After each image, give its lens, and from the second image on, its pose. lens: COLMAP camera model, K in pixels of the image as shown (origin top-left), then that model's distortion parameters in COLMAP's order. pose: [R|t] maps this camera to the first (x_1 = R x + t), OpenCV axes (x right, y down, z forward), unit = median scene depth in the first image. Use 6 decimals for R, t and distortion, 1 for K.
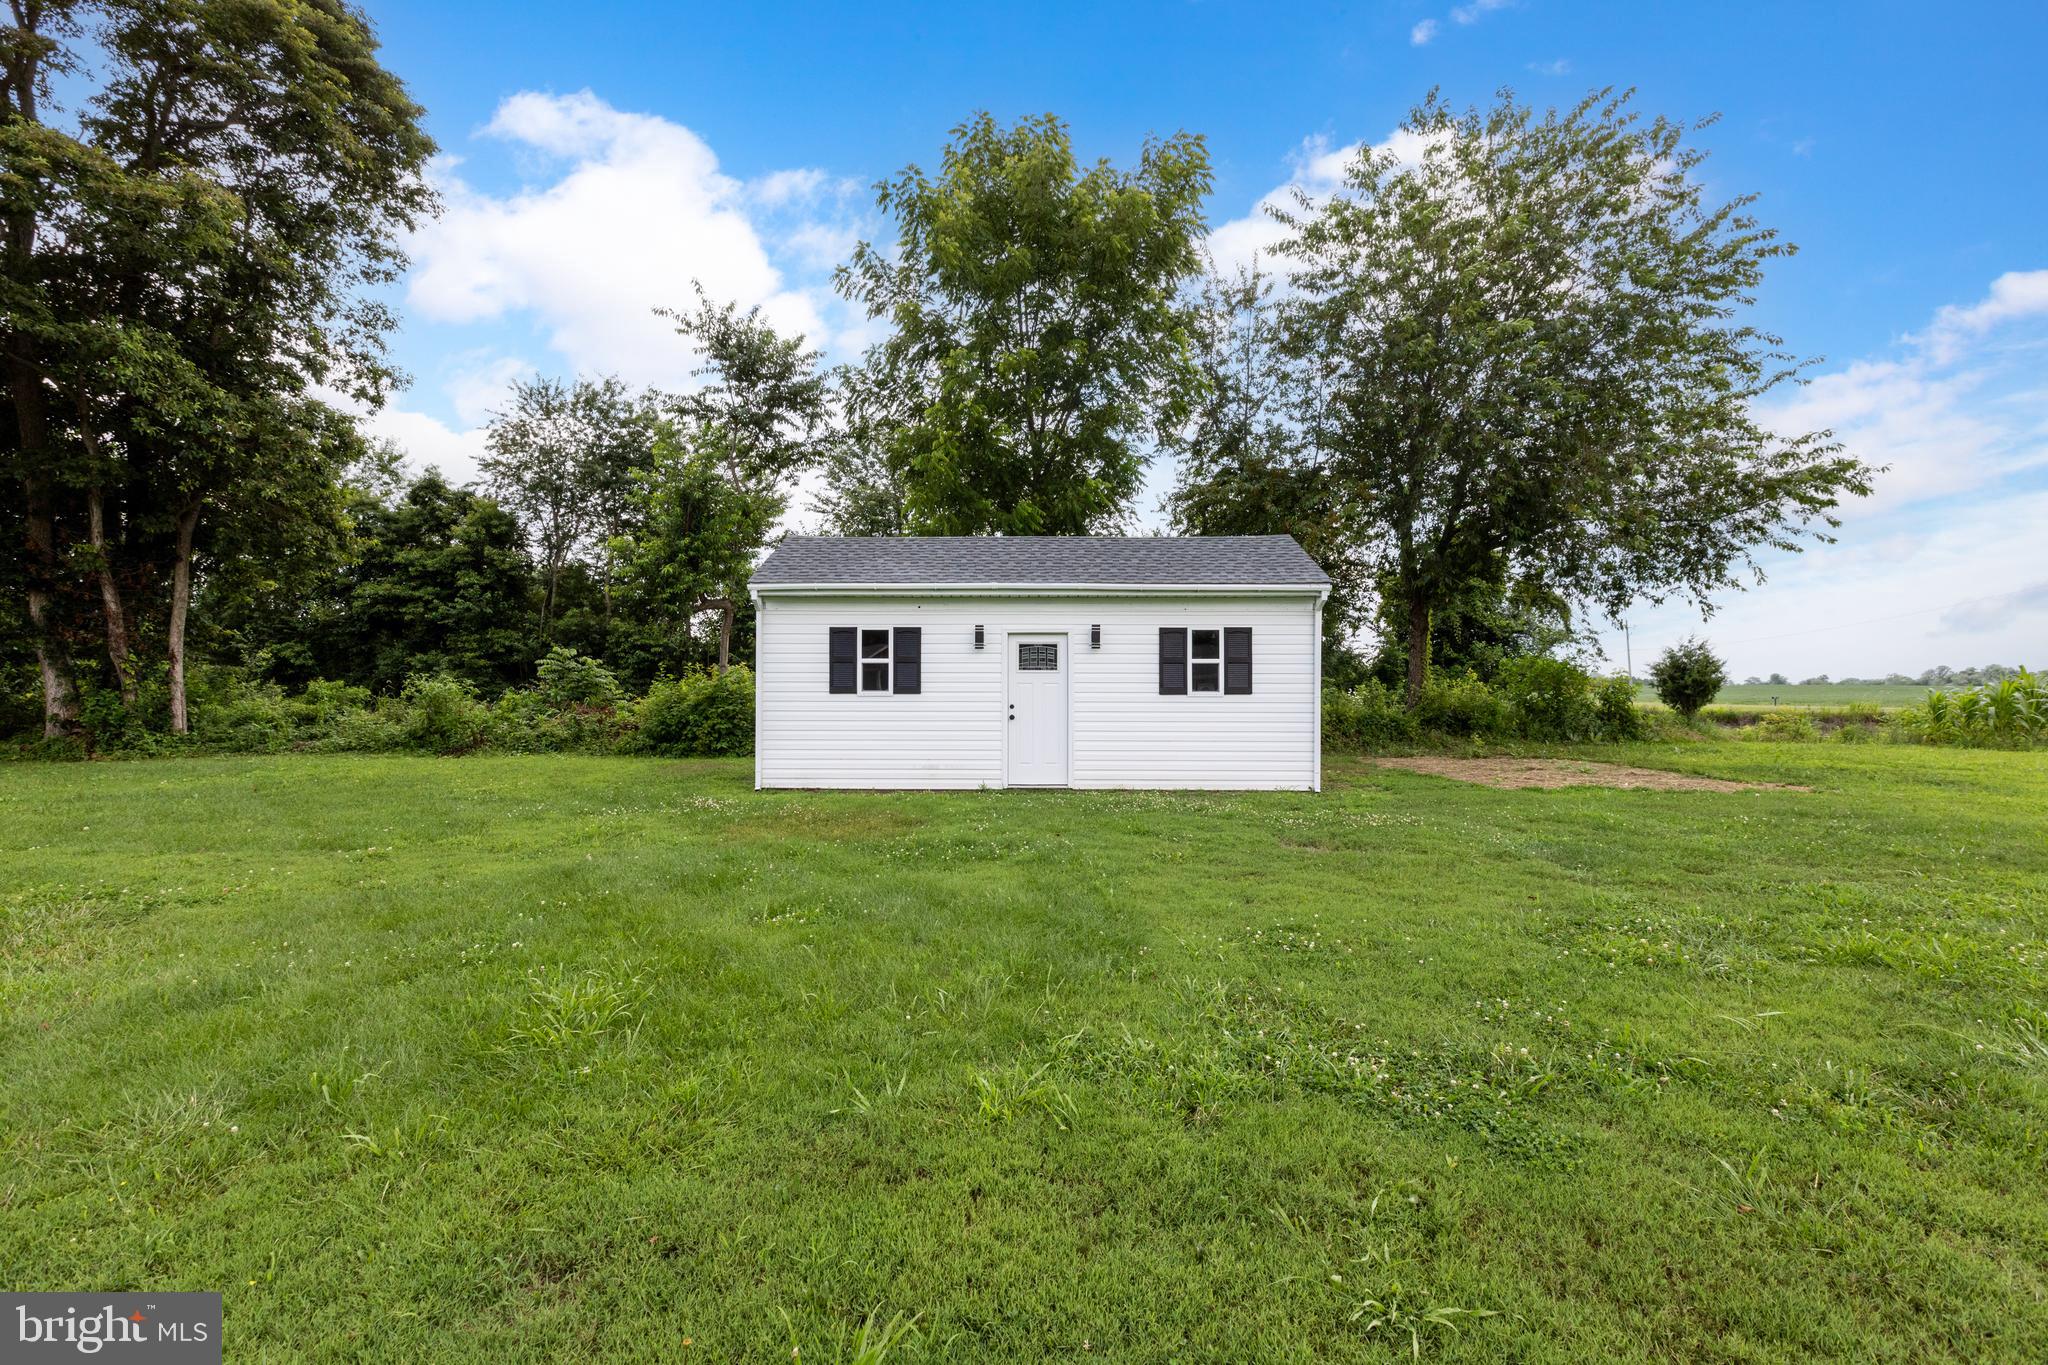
lens RADIAL K [[931.7, 0, 1005.8], [0, 931.7, 694.4], [0, 0, 1]] dist [0.001582, -0.000306]
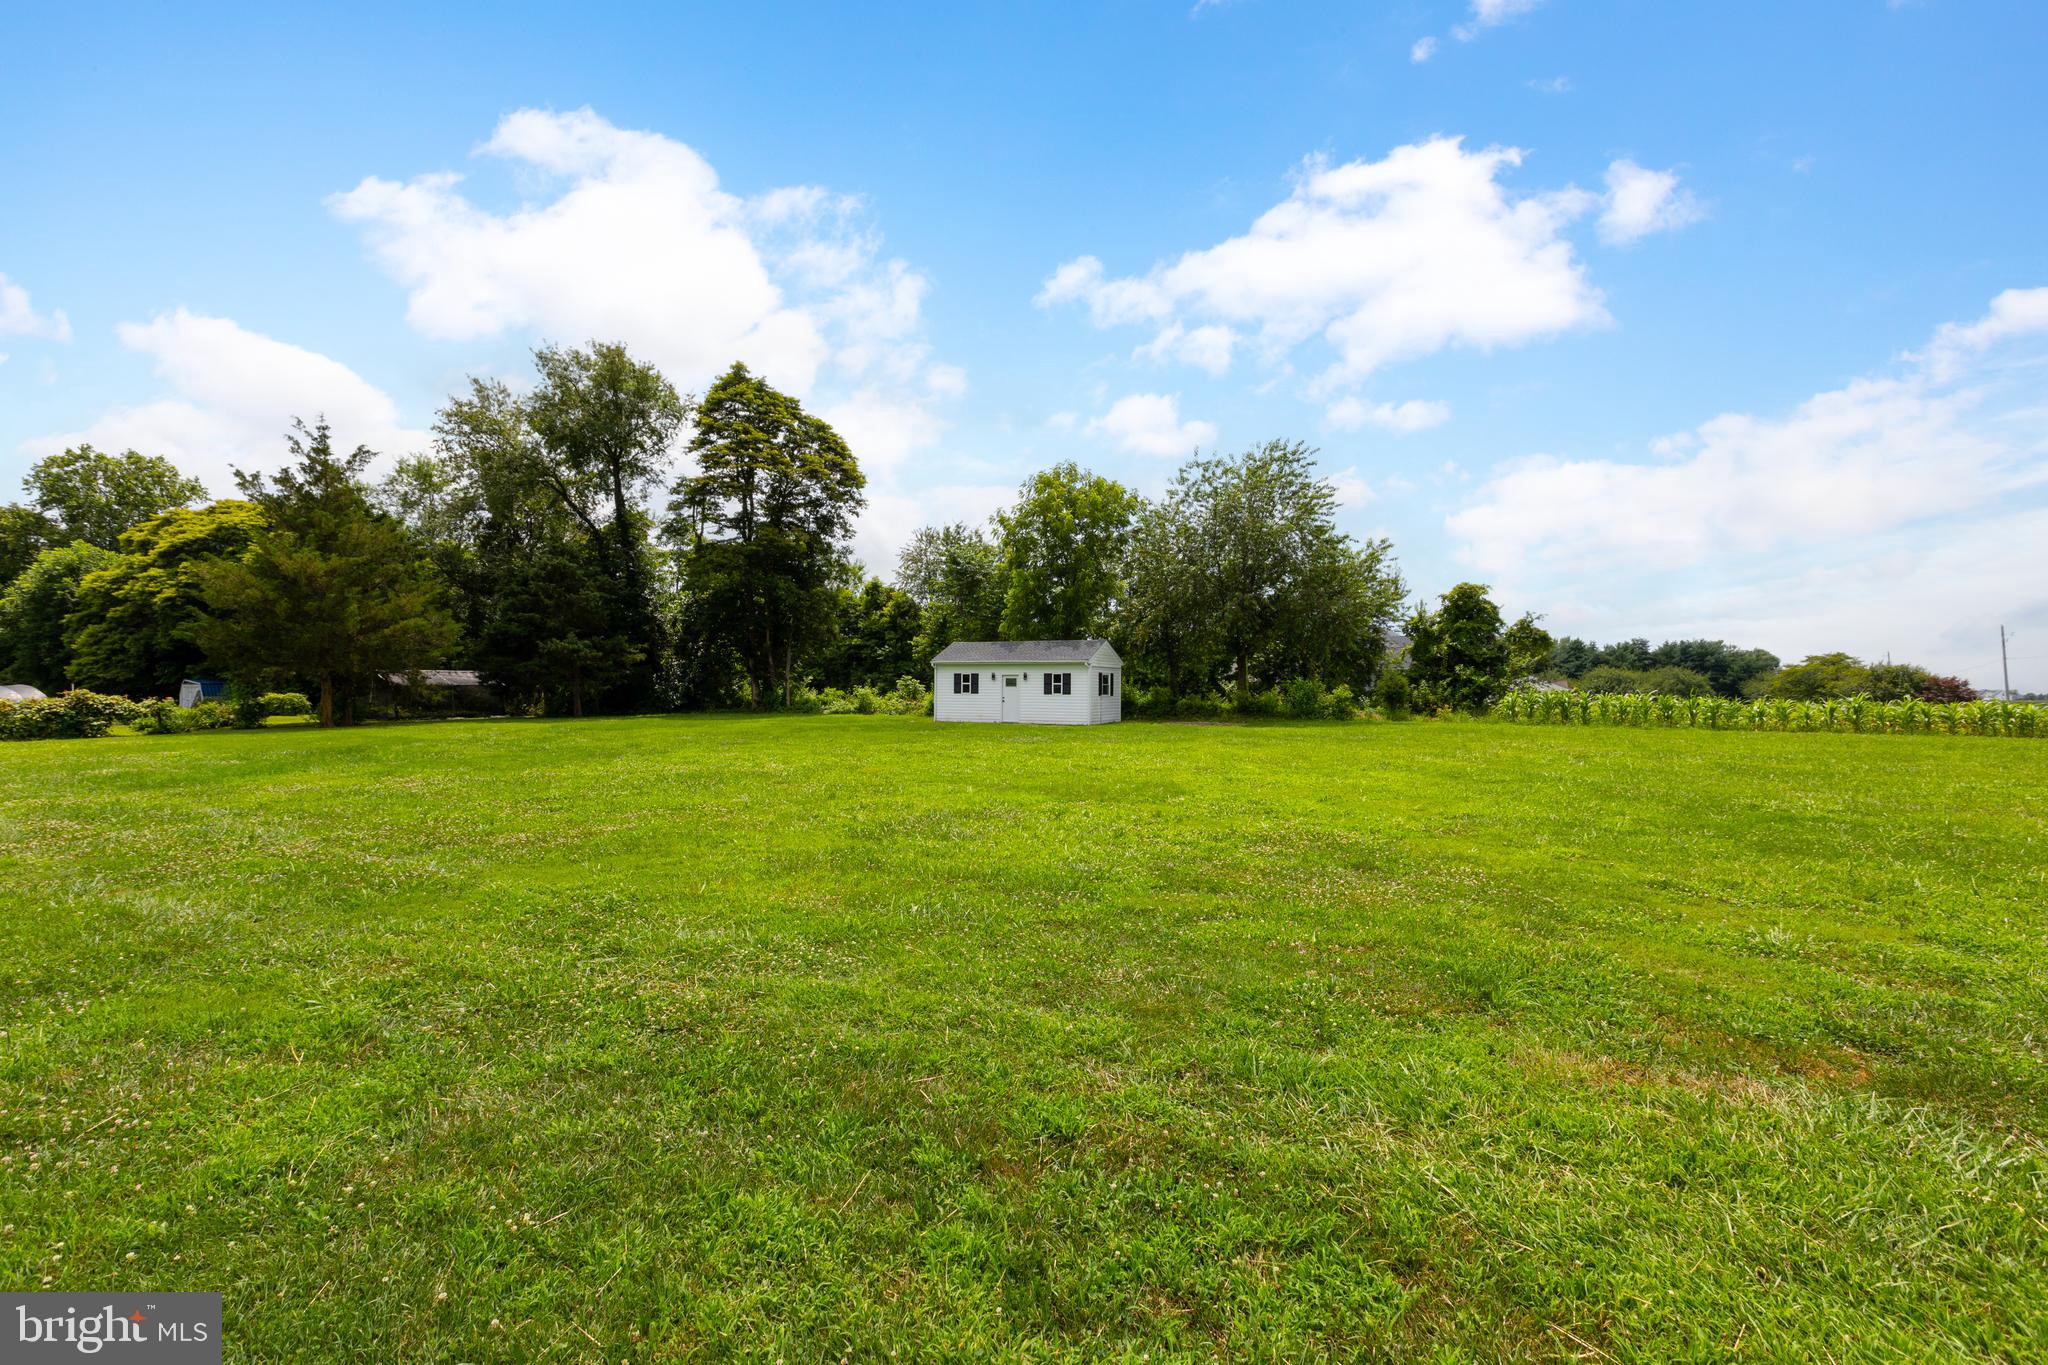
lens RADIAL K [[931.7, 0, 1027.3], [0, 931.7, 698.6], [0, 0, 1]] dist [0.001582, -0.000306]
pose [[0.913467, 0.010179, -0.406786, 0.929397], [-0.011518, 0.999933, -0.000844, 0.011920], [0.406751, 0.005456, 0.913523, -1.282562]]
